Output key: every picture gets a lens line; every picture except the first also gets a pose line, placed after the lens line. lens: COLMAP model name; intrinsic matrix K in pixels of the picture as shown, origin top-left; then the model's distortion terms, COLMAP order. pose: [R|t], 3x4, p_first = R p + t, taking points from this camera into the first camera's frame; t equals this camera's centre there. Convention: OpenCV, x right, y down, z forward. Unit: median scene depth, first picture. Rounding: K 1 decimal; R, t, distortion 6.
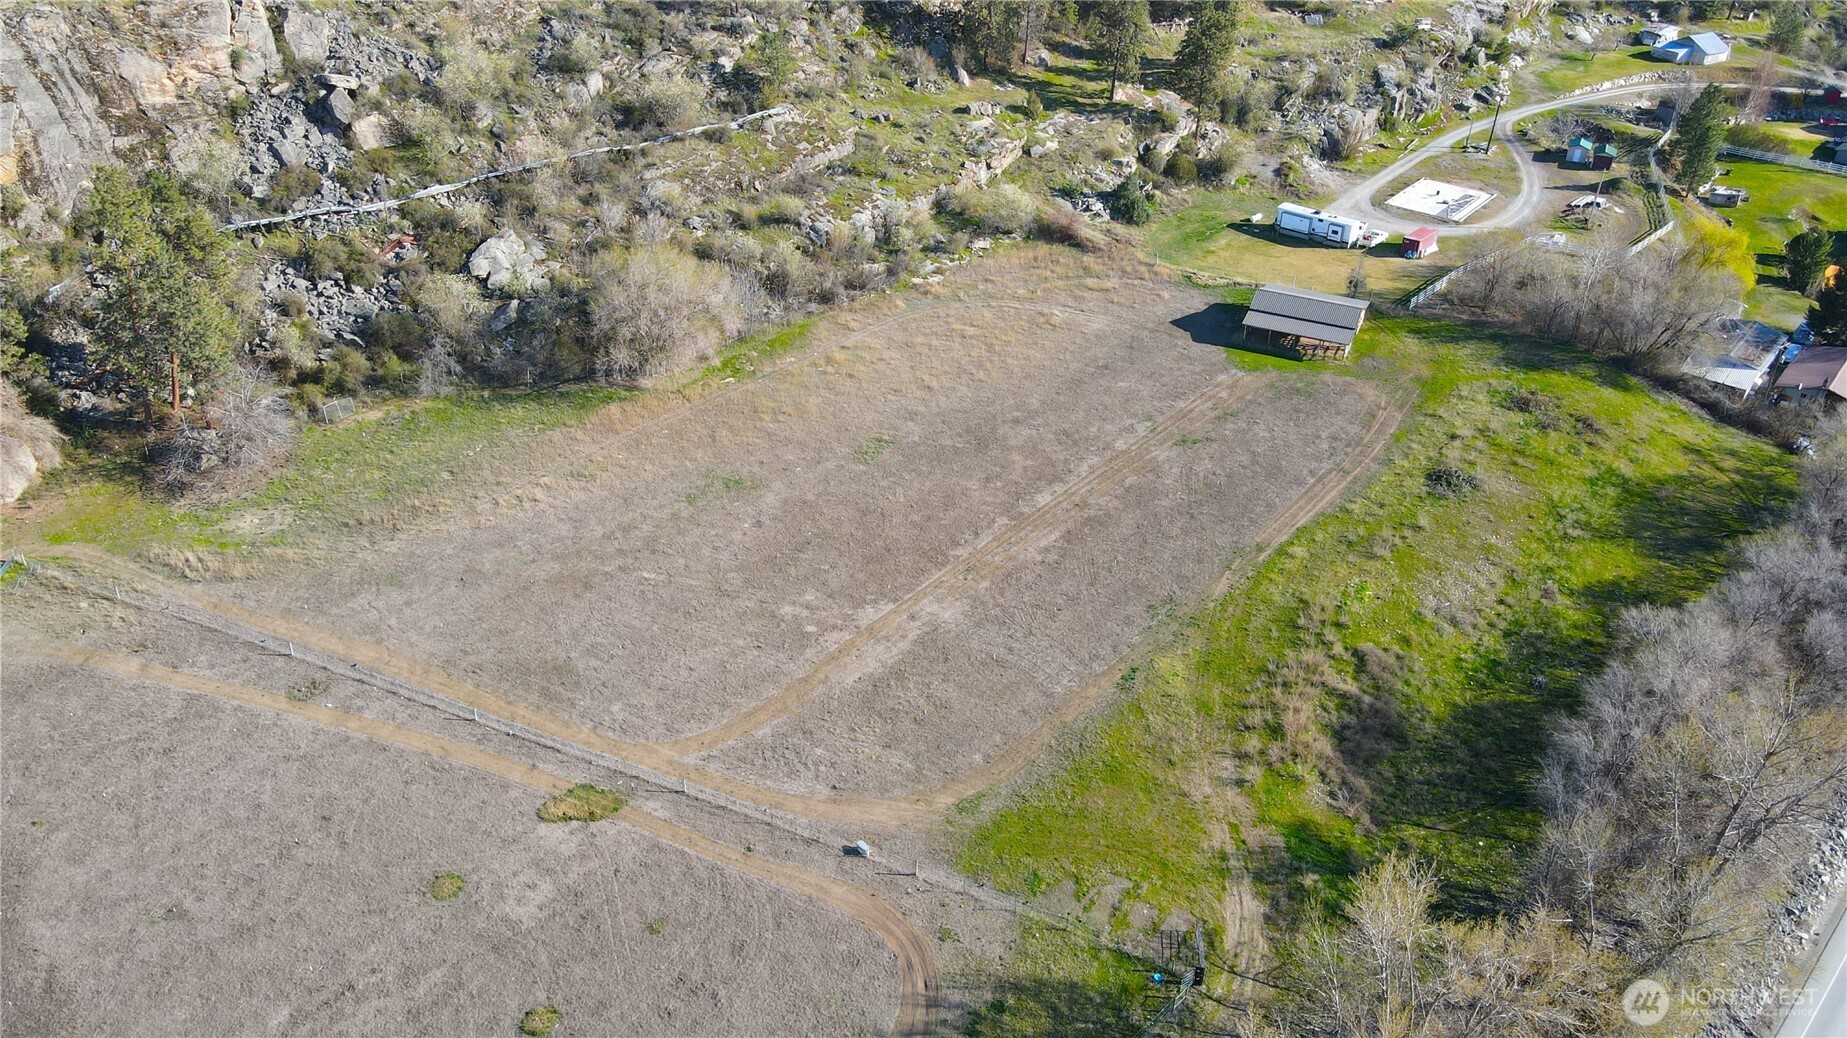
lens RADIAL K [[1366.3, 0, 925.0], [0, 1366.3, 535.0], [0, 0, 1]] dist [0.001923, 0.028907]
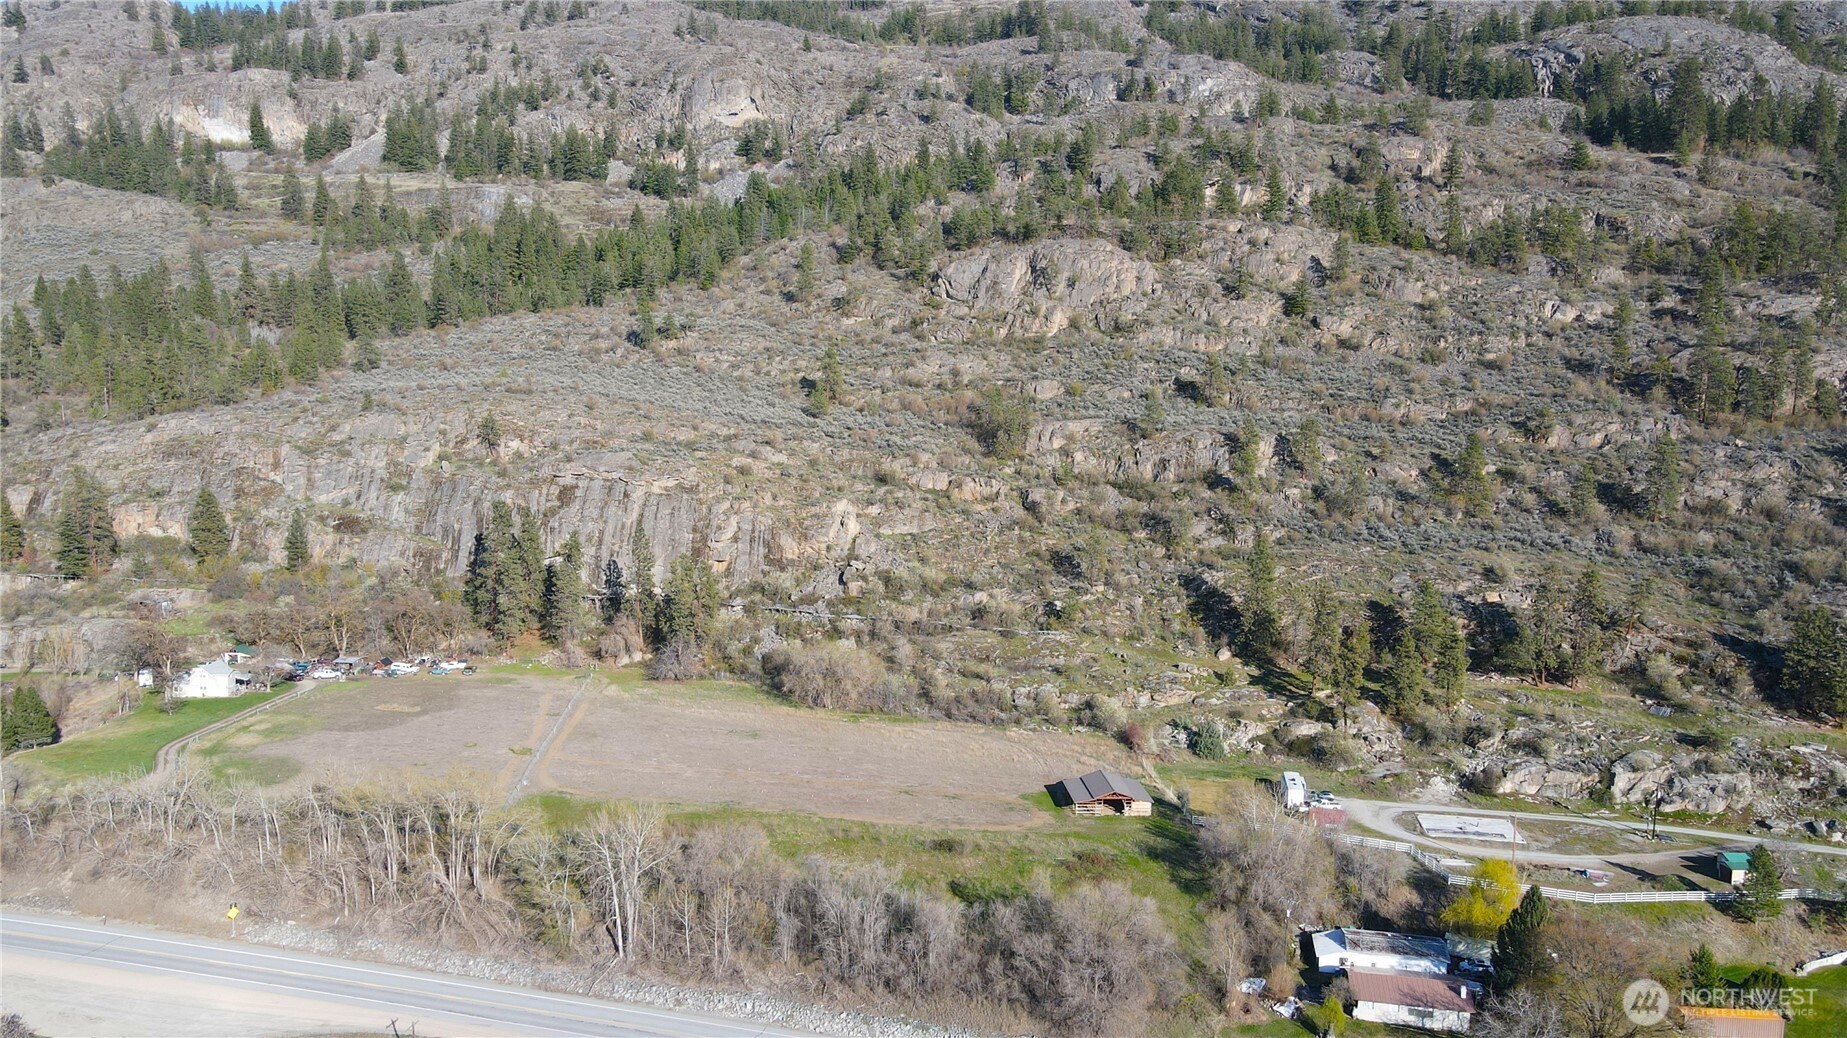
lens RADIAL K [[1366.3, 0, 923.8], [0, 1366.3, 515.7], [0, 0, 1]] dist [0.001923, 0.028907]
pose [[0.471303, 0.090222, -0.877344, 1.321785], [-0.492608, 0.852060, -0.177004, -0.065137], [0.731580, 0.515610, 0.446023, 0.083307]]
